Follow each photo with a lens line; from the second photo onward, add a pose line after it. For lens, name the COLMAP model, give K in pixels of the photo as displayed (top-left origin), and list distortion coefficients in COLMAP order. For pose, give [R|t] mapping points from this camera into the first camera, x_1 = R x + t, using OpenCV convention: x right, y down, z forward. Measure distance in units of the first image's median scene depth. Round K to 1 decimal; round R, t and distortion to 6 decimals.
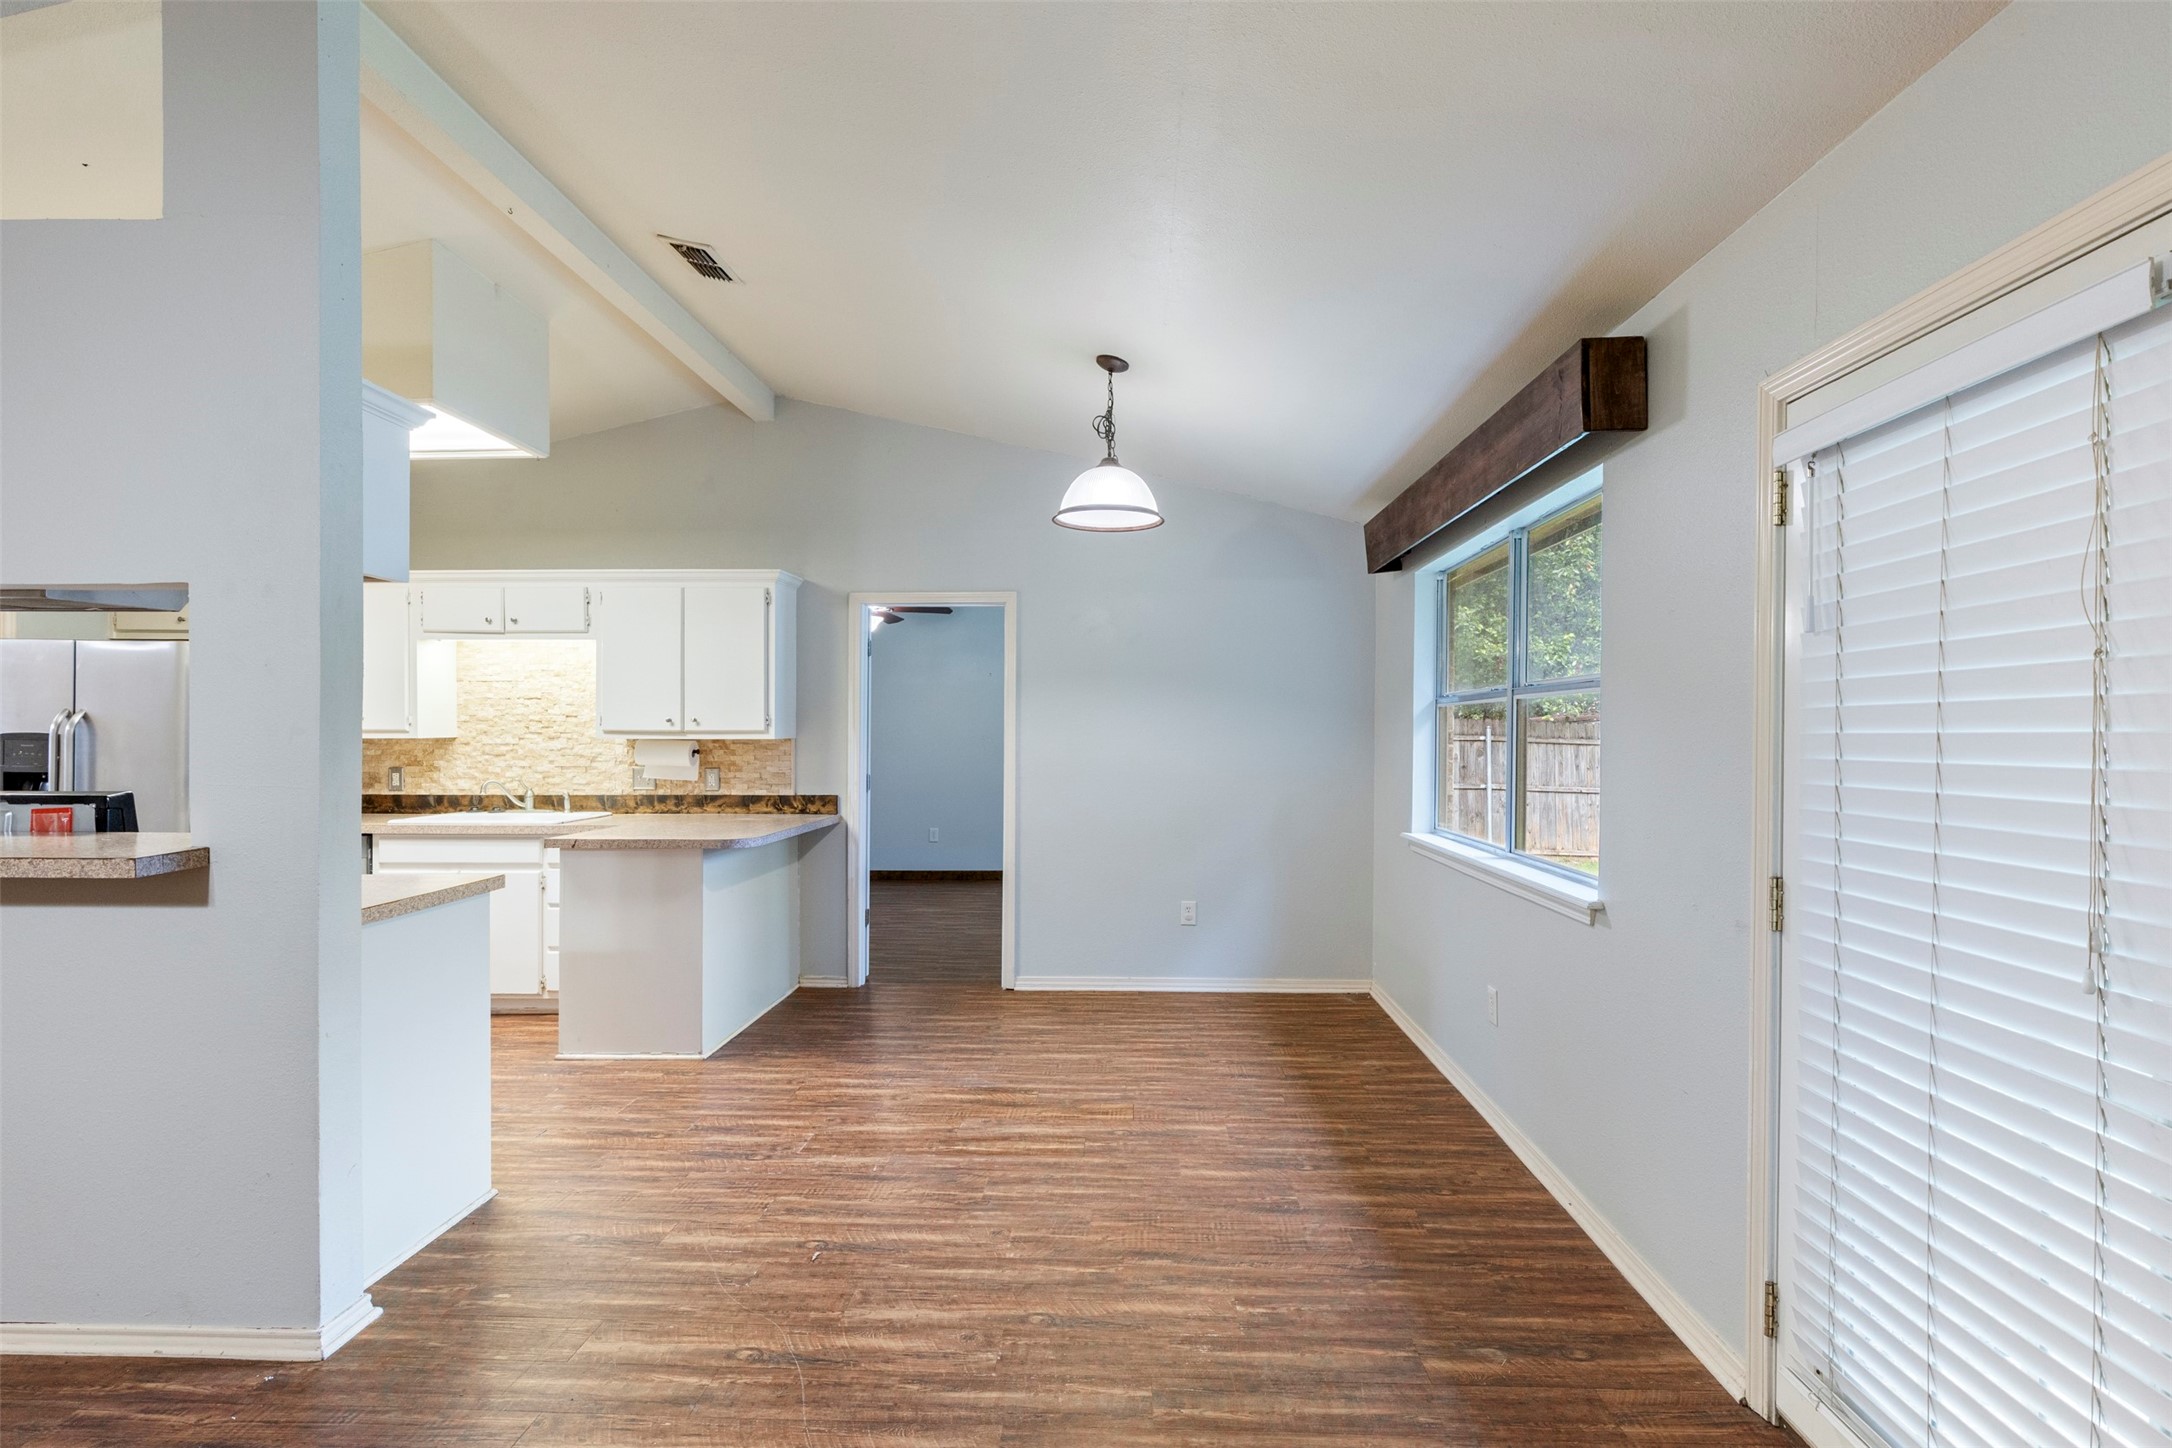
lens RADIAL K [[971.8, 0, 1120.1], [0, 971.8, 749.9], [0, 0, 1]] dist [0.008082, -0.002777]
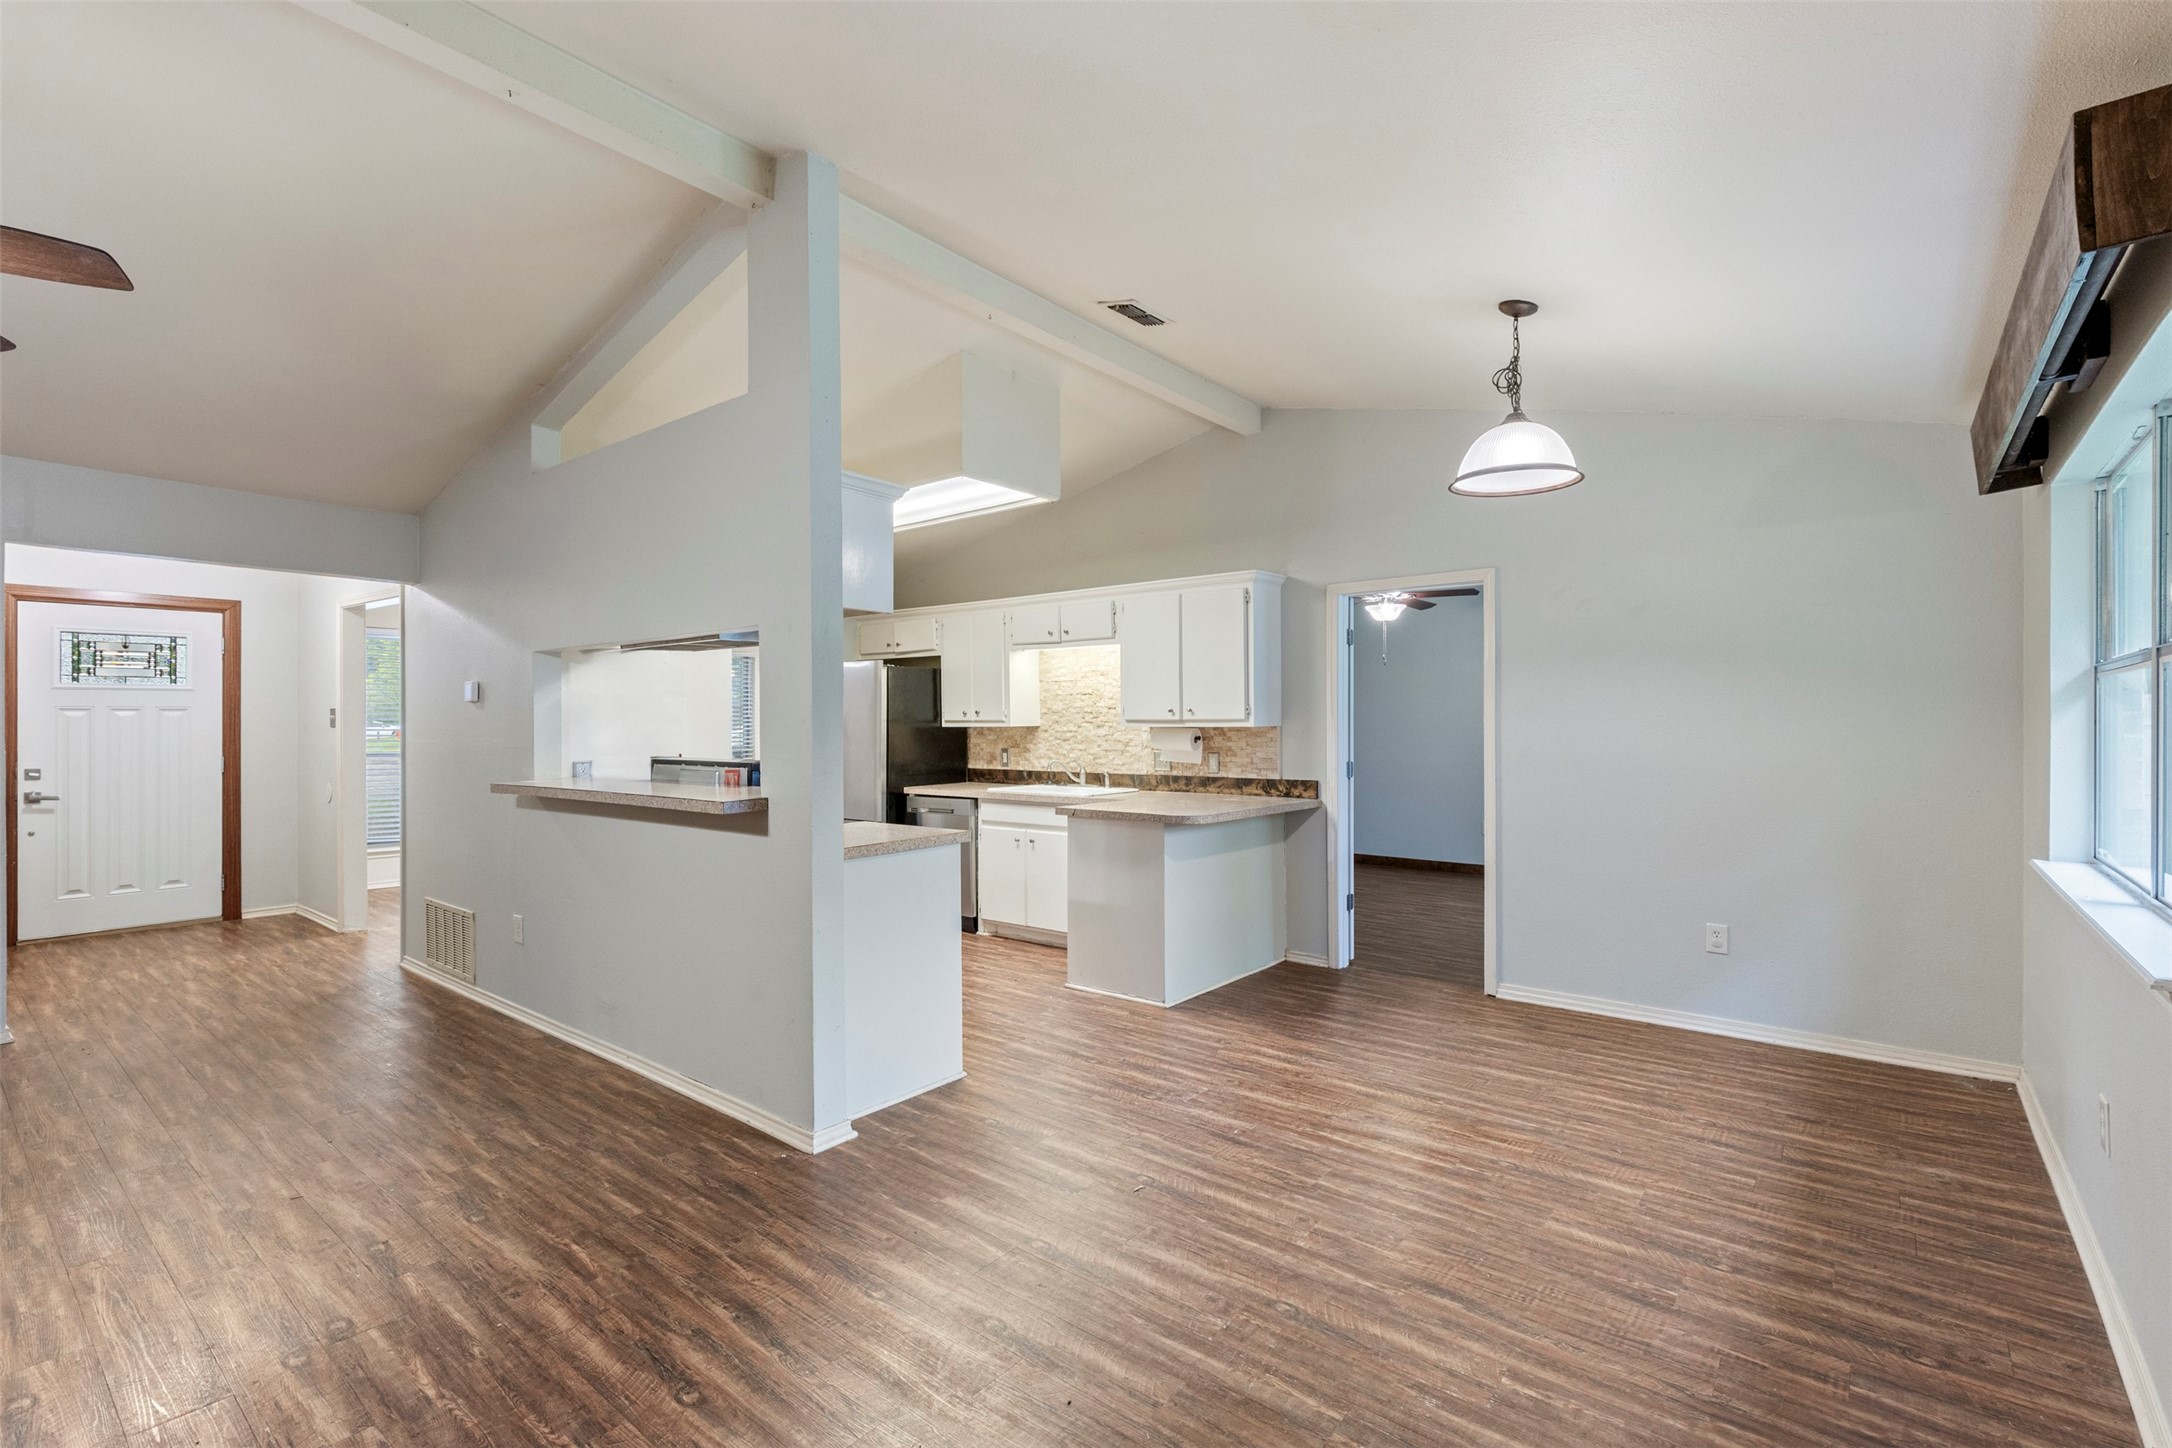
lens RADIAL K [[971.8, 0, 1124.0], [0, 971.8, 733.8], [0, 0, 1]] dist [0.008082, -0.002777]
pose [[0.803943, 0.002370, -0.594702, 0.234297], [-0.004928, 0.999984, -0.002677, 0.000616], [0.594686, 0.005083, 0.803942, 0.061881]]
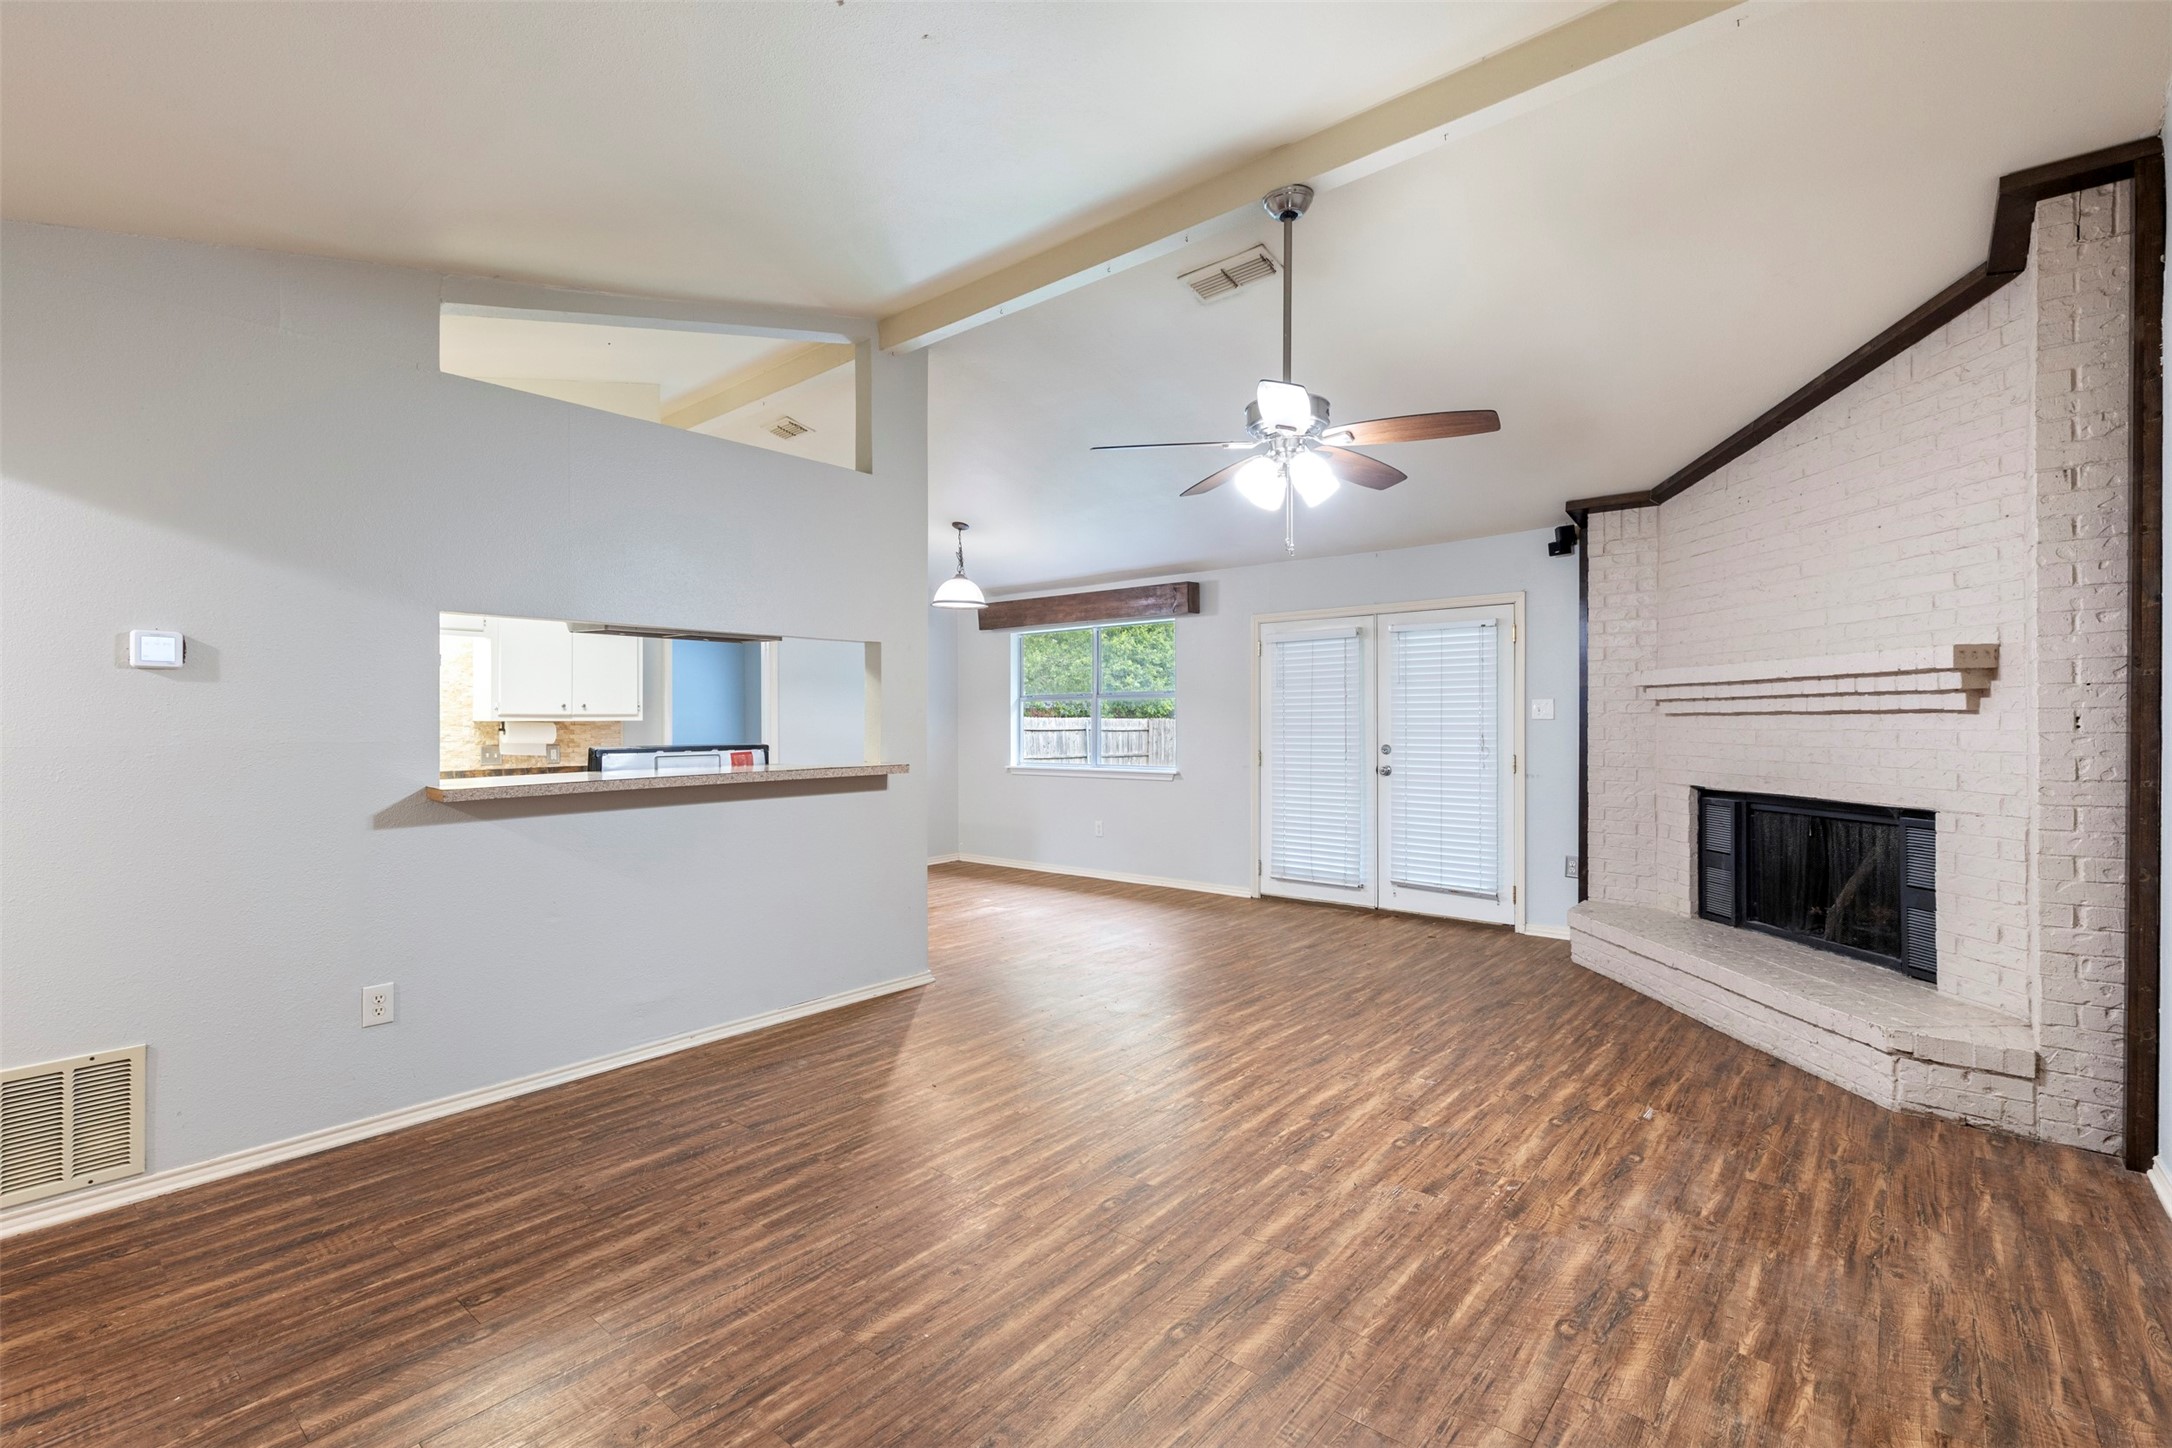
lens RADIAL K [[971.8, 0, 1100.0], [0, 971.8, 723.9], [0, 0, 1]] dist [0.008082, -0.002777]
pose [[0.614774, -0.007616, 0.788667, -1.387134], [0.023607, 0.999683, -0.008747, 0.027330], [-0.788350, 0.023996, 0.614759, -0.422639]]
